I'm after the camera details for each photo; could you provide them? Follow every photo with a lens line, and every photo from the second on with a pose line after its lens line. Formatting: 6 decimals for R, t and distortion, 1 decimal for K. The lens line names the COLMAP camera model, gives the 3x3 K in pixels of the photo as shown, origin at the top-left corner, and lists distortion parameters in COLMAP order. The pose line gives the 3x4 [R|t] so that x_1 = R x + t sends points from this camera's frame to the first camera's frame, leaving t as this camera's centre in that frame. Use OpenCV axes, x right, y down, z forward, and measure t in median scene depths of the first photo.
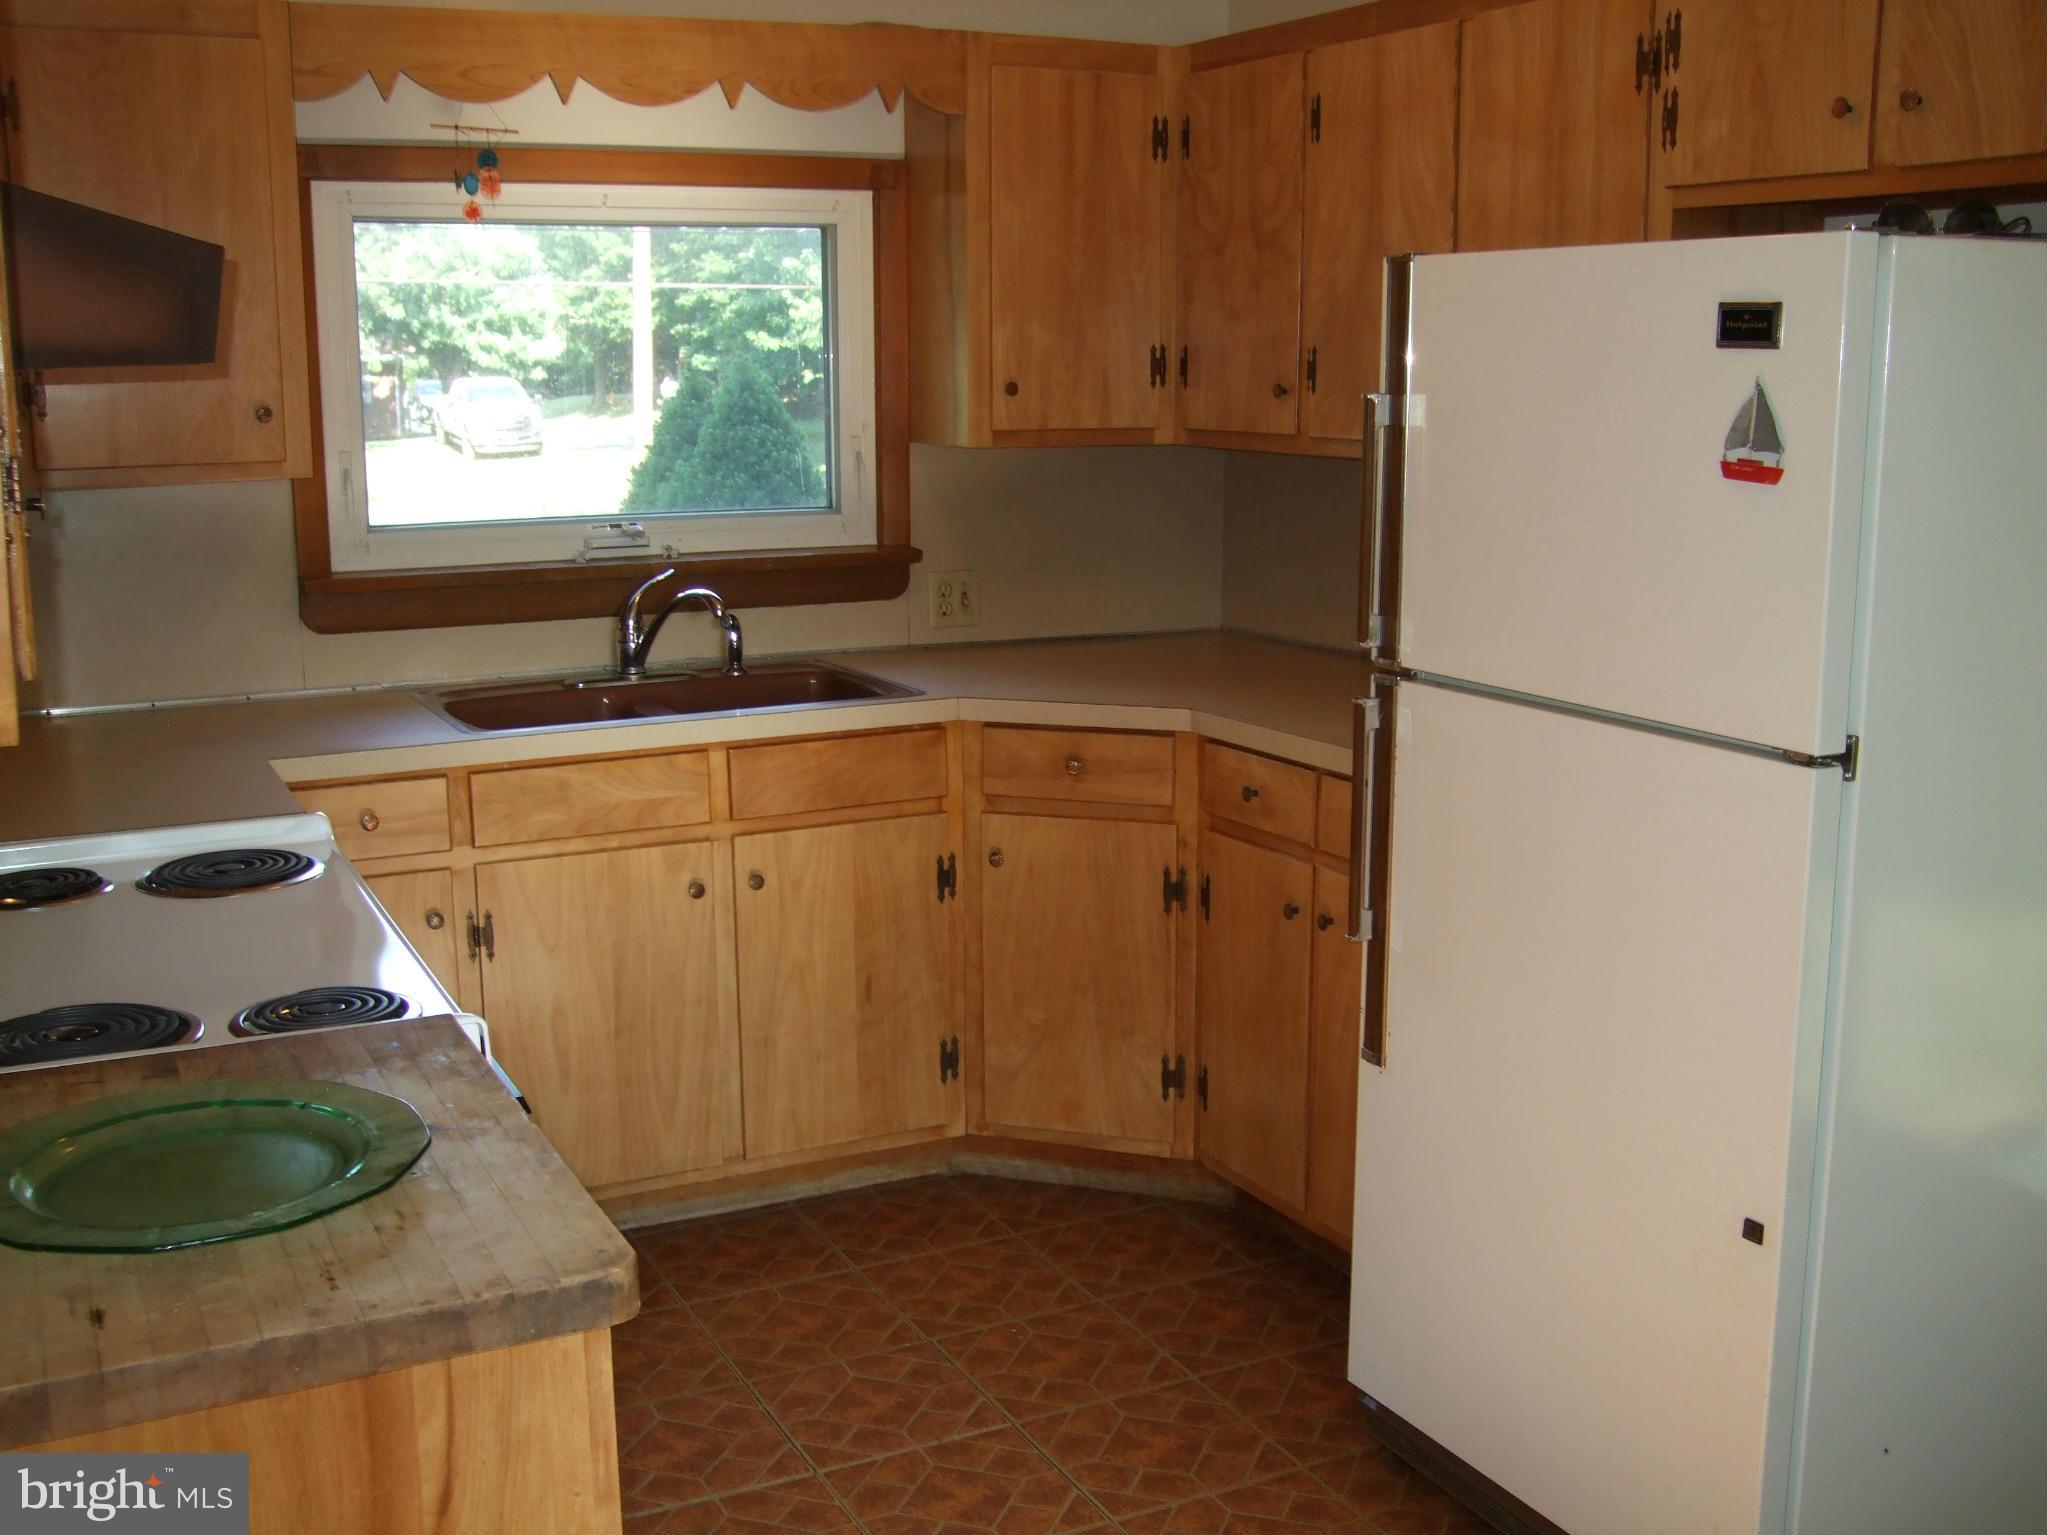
lens RADIAL K [[2168.5, 0, 1023.5], [0, 2168.5, 767.5], [0, 0, 1]] dist [-0.126557, 0.132227]
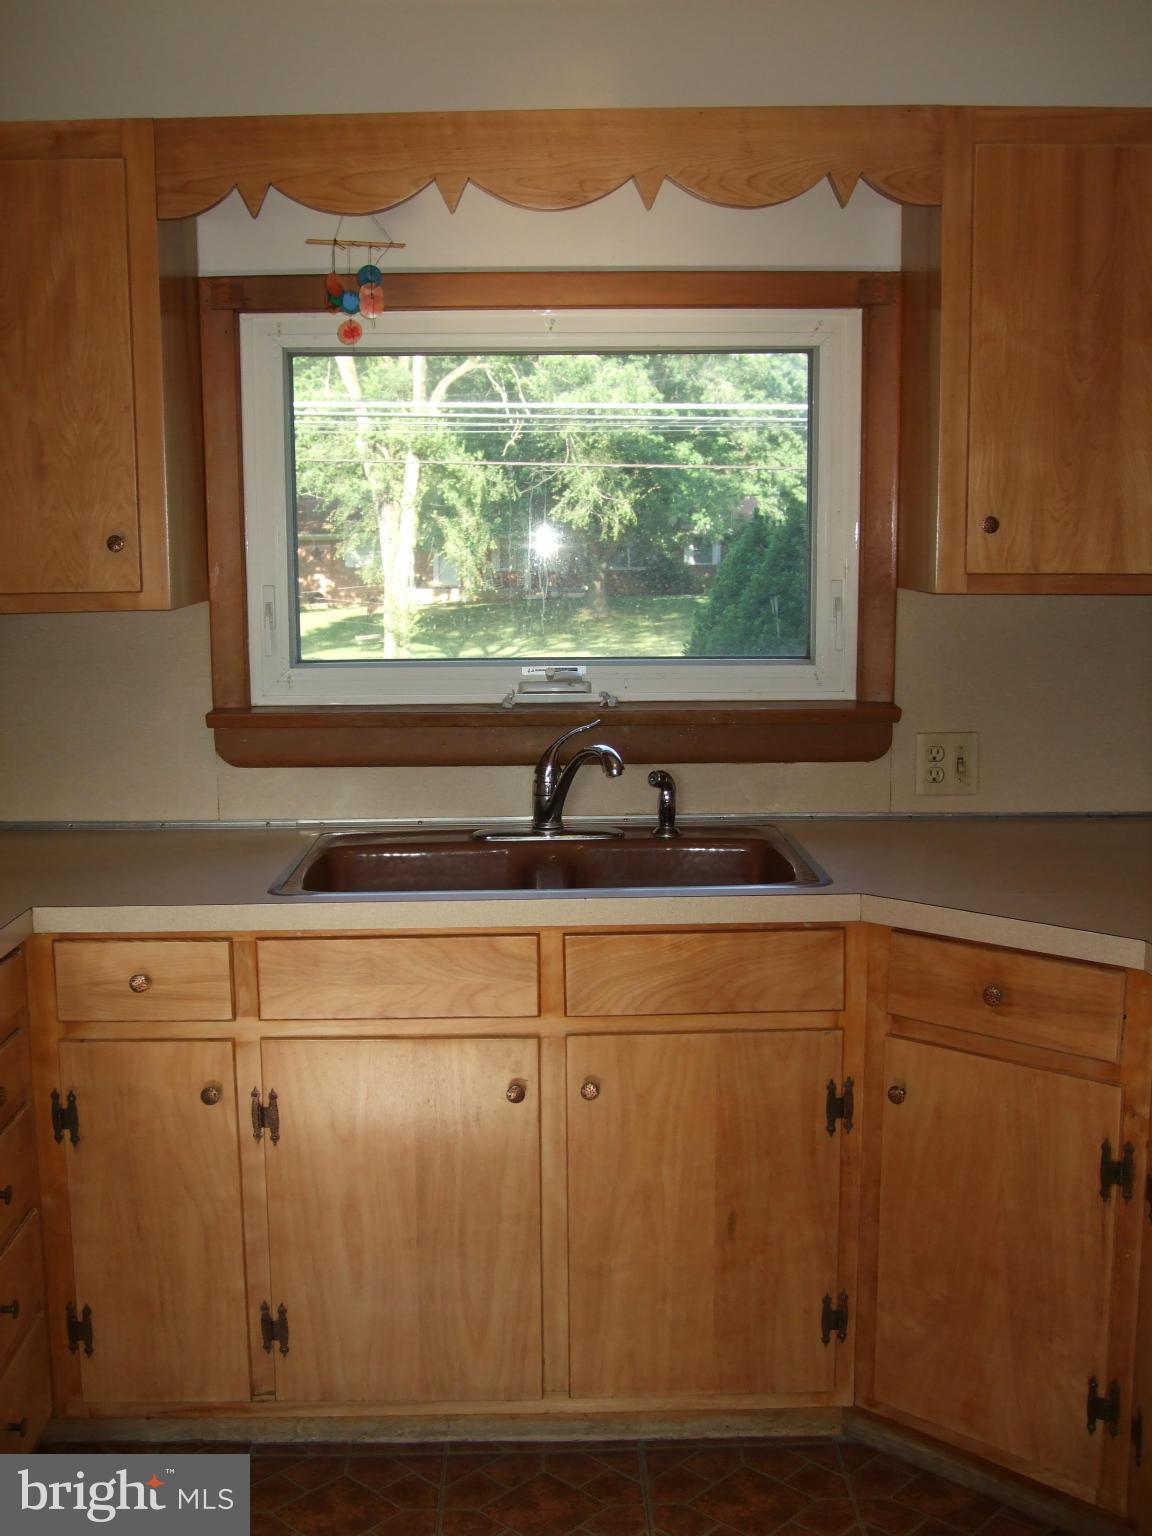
lens RADIAL K [[1569.6, 0, 529.7], [0, 1569.6, 762.1], [0, 0, 1]] dist [-0.129771, 0.140802]
pose [[0.888178, 0.058903, -0.455708, 0.125328], [-0.080104, 0.996412, -0.027331, -0.056259], [0.452462, 0.060779, 0.889710, 0.417042]]
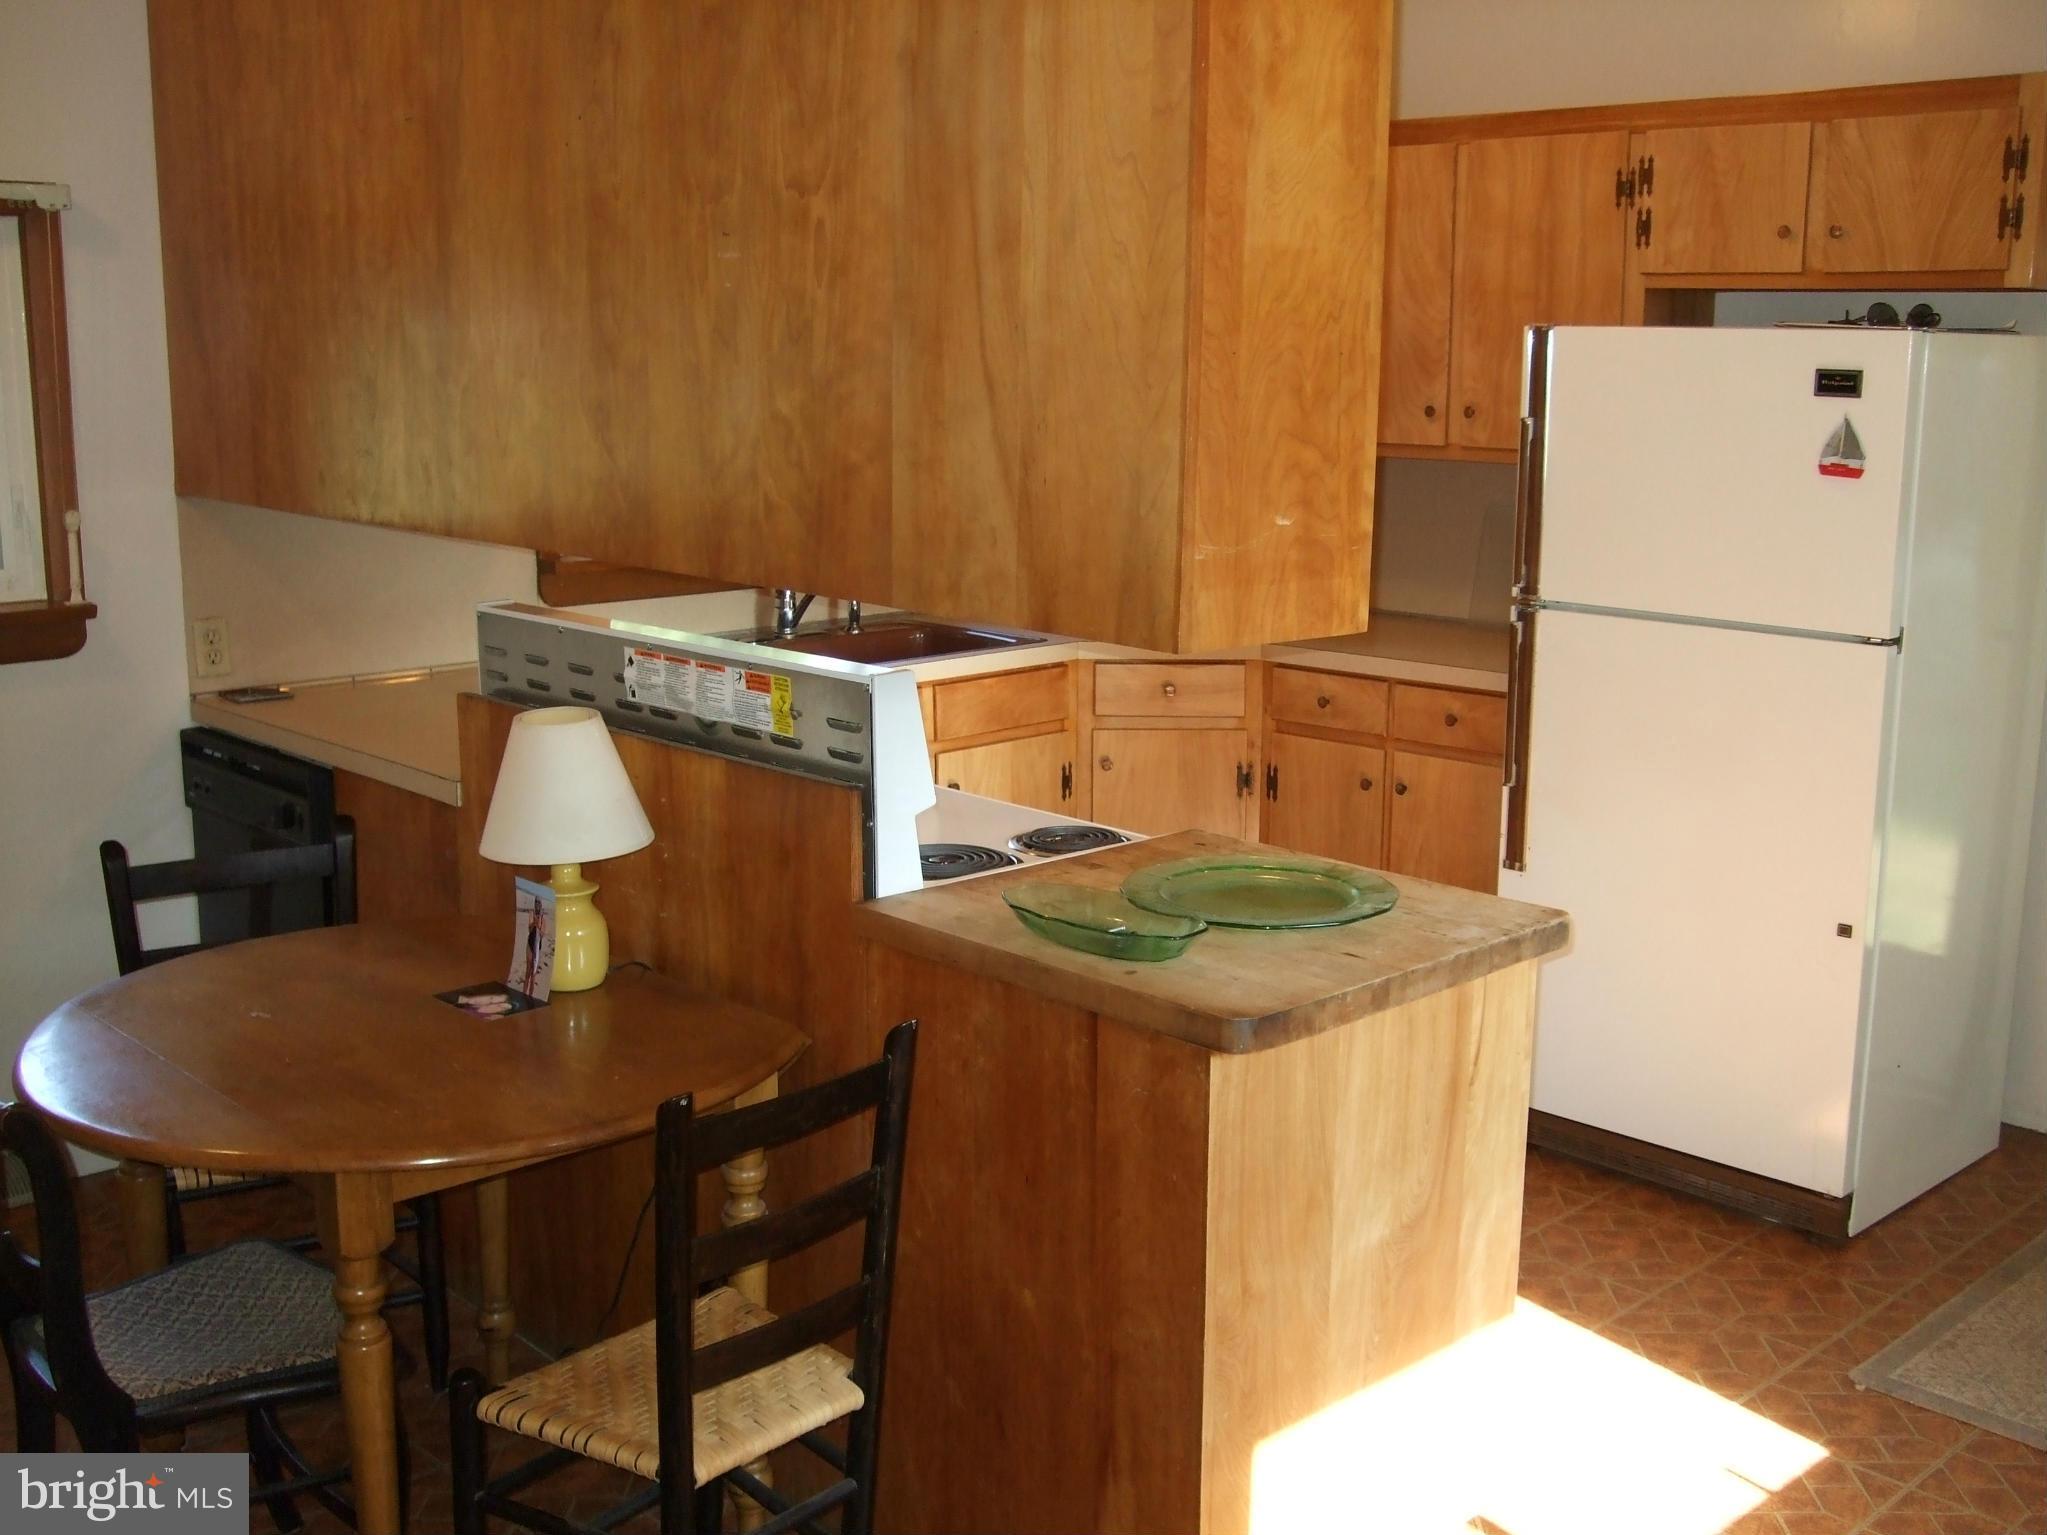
lens RADIAL K [[2091.8, 0, 1108.4], [0, 2091.8, 763.8], [0, 0, 1]] dist [-0.129771, 0.140802]
pose [[0.955903, -0.050206, 0.289358, -0.382529], [0.046899, 0.998731, 0.018358, 0.018987], [-0.289912, -0.003978, 0.957045, -0.210059]]
